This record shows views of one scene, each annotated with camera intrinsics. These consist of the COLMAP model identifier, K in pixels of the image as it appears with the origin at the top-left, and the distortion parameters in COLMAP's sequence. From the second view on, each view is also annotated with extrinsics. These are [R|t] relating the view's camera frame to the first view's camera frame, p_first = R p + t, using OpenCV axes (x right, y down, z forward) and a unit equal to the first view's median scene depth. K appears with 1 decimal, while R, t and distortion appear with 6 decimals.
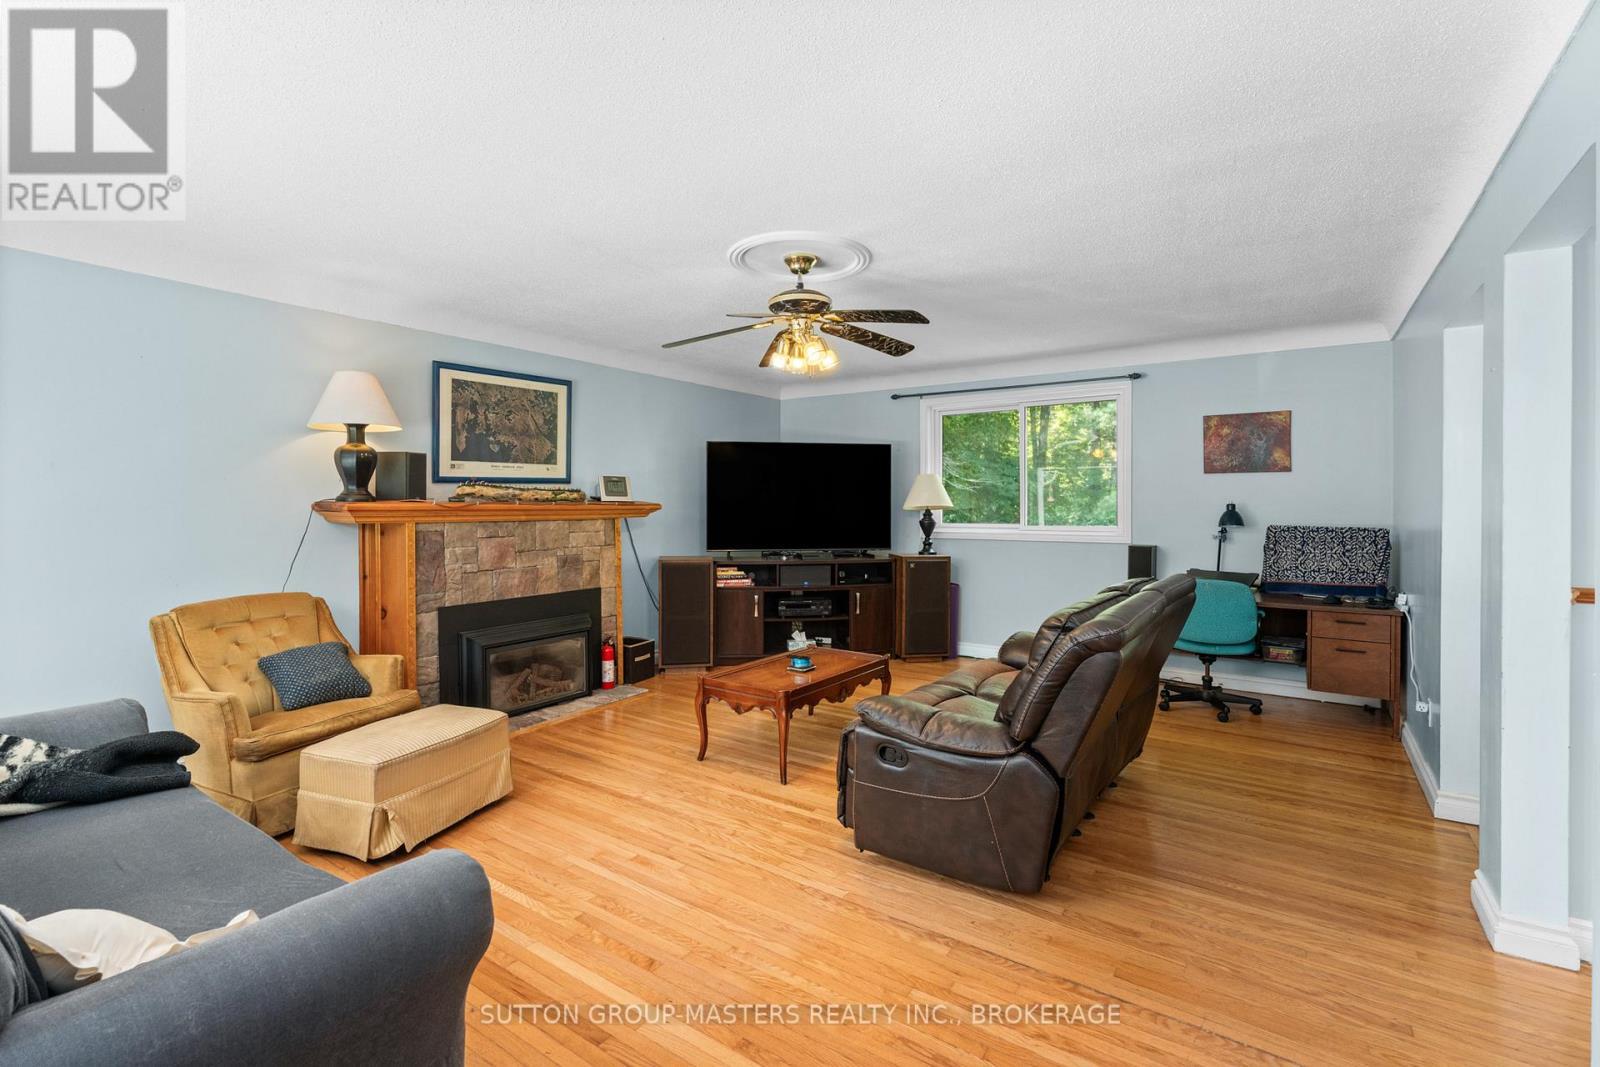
lens RADIAL K [[721.7, 0, 789.5], [0, 721.7, 514.4], [0, 0, 1]] dist [0.002475, -0.000965]
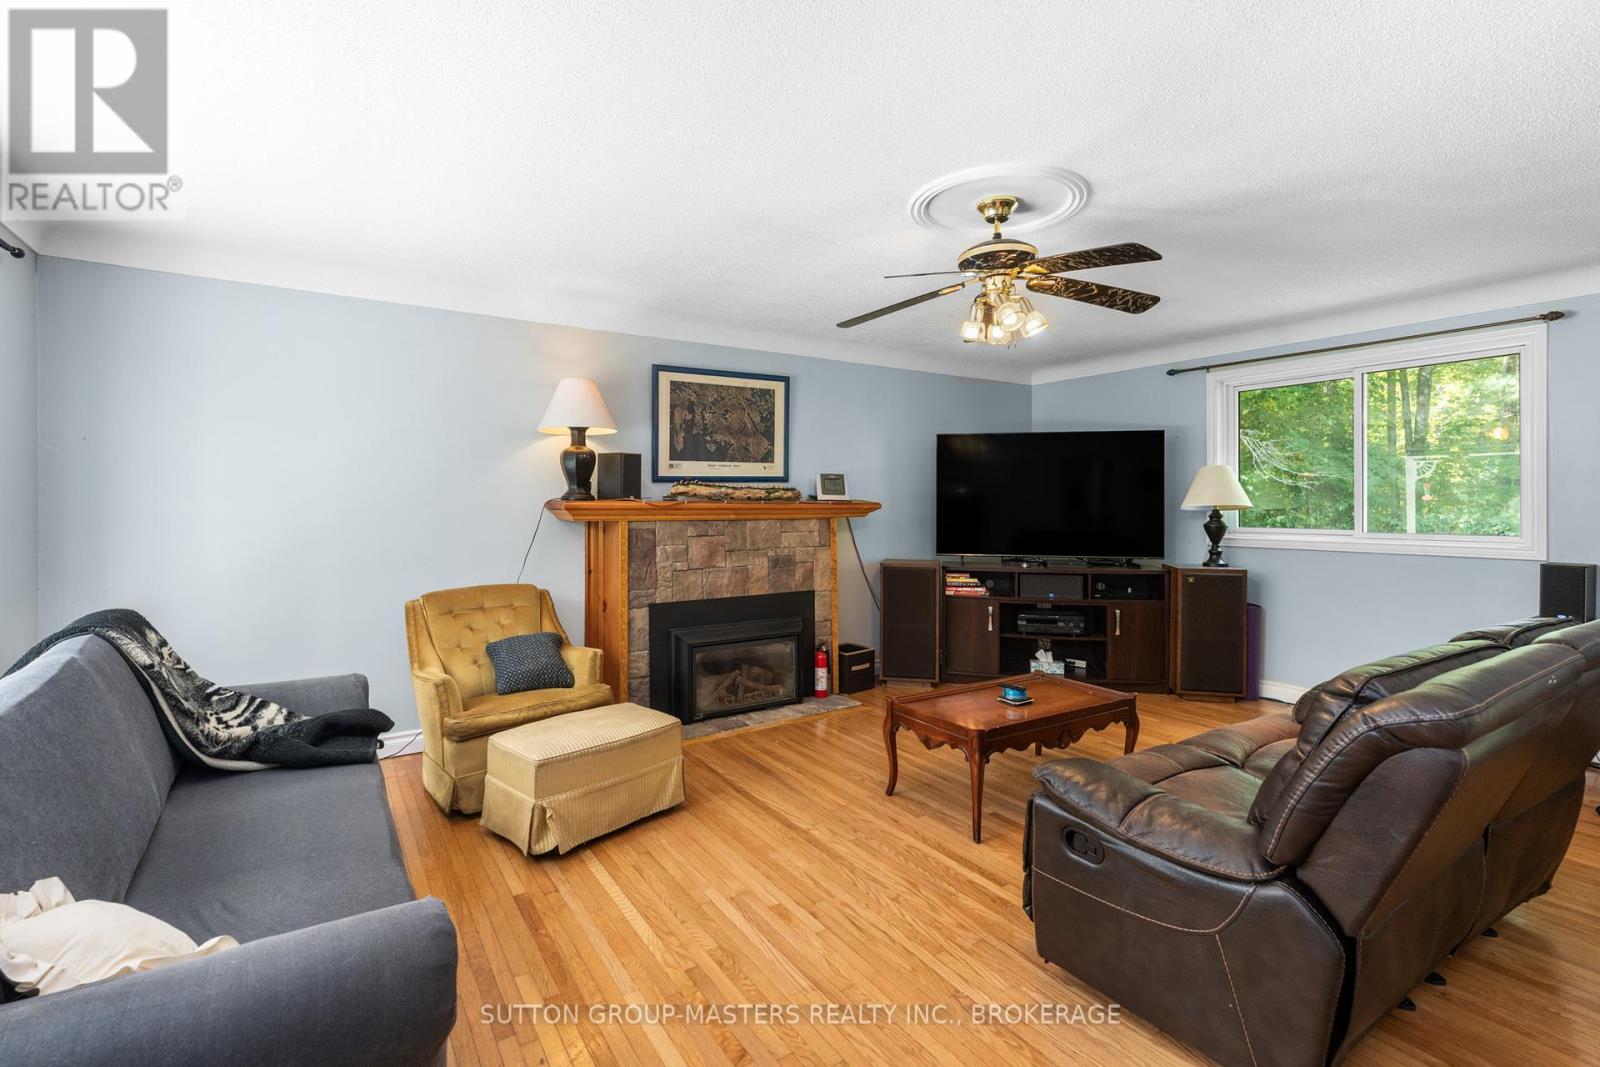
lens RADIAL K [[721.7, 0, 794.7], [0, 721.7, 506.8], [0, 0, 1]] dist [0.002475, -0.000965]
pose [[0.927355, 0.001908, -0.374178, 0.080197], [-0.005677, 0.999944, -0.008969, -0.000717], [0.374139, 0.010442, 0.927314, 0.114018]]
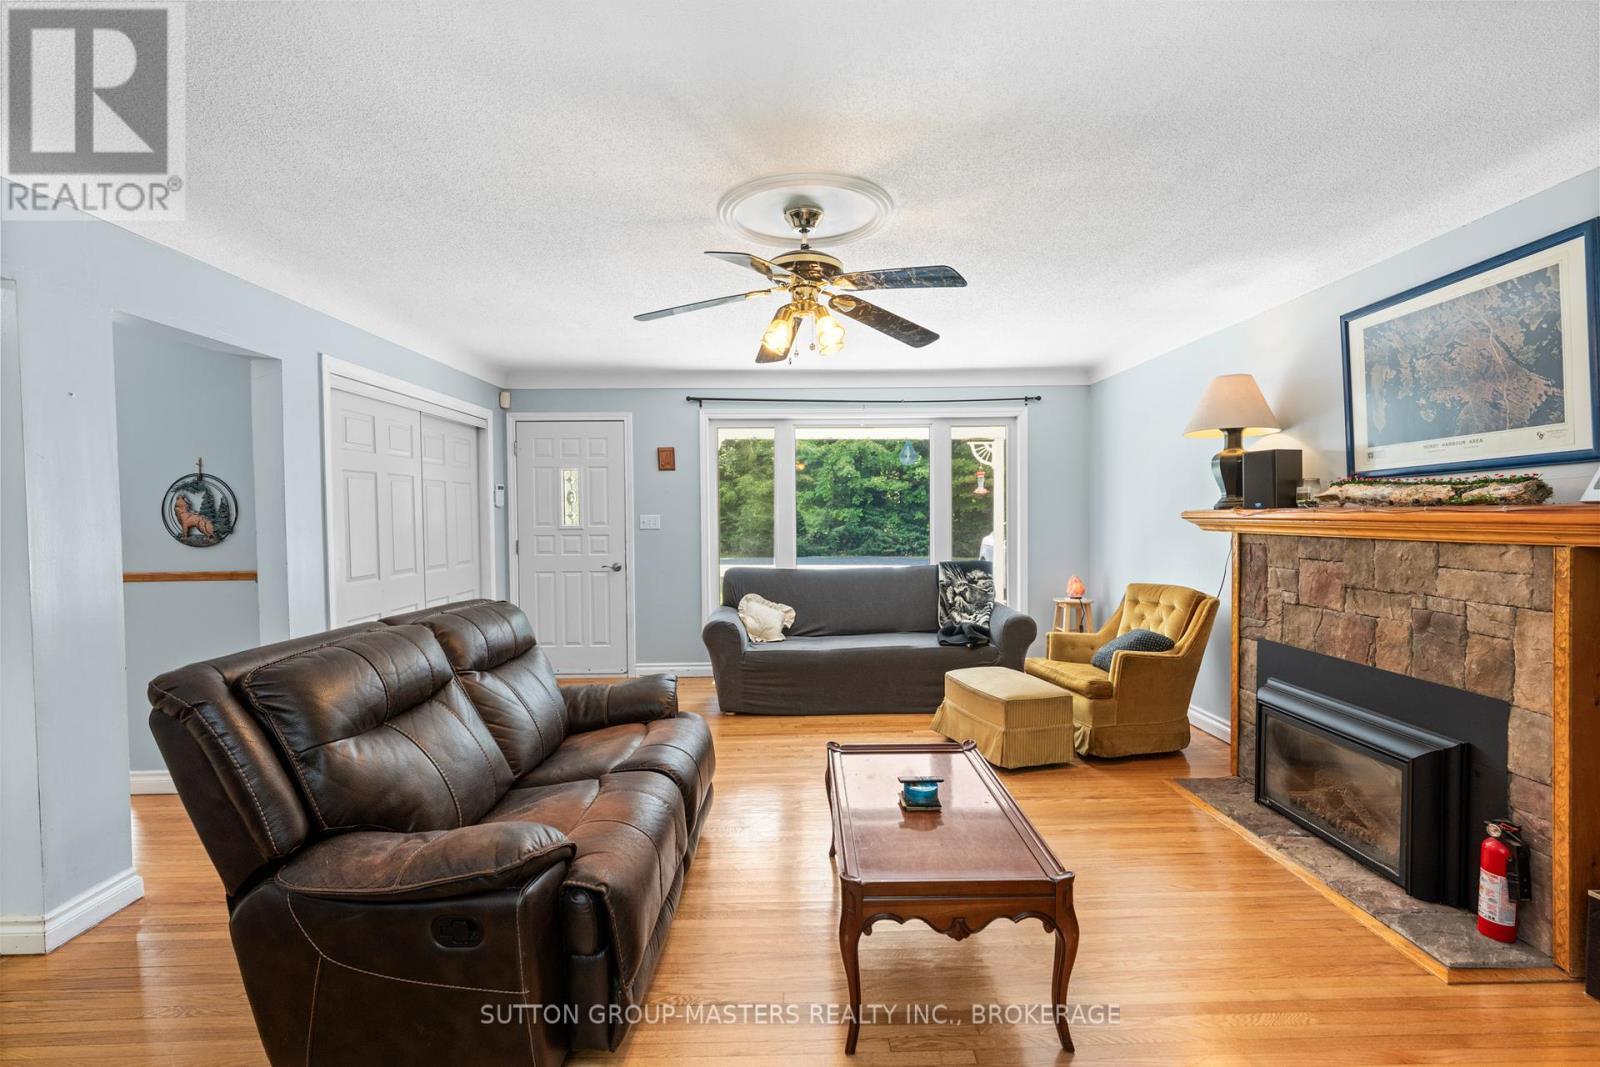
lens RADIAL K [[721.7, 0, 795.8], [0, 721.7, 534.3], [0, 0, 1]] dist [0.002475, -0.000965]
pose [[-0.809929, 0.023861, -0.586042, 0.377527], [0.000692, 0.999210, 0.039727, -0.019289], [0.586527, 0.031770, -0.809306, 1.227529]]
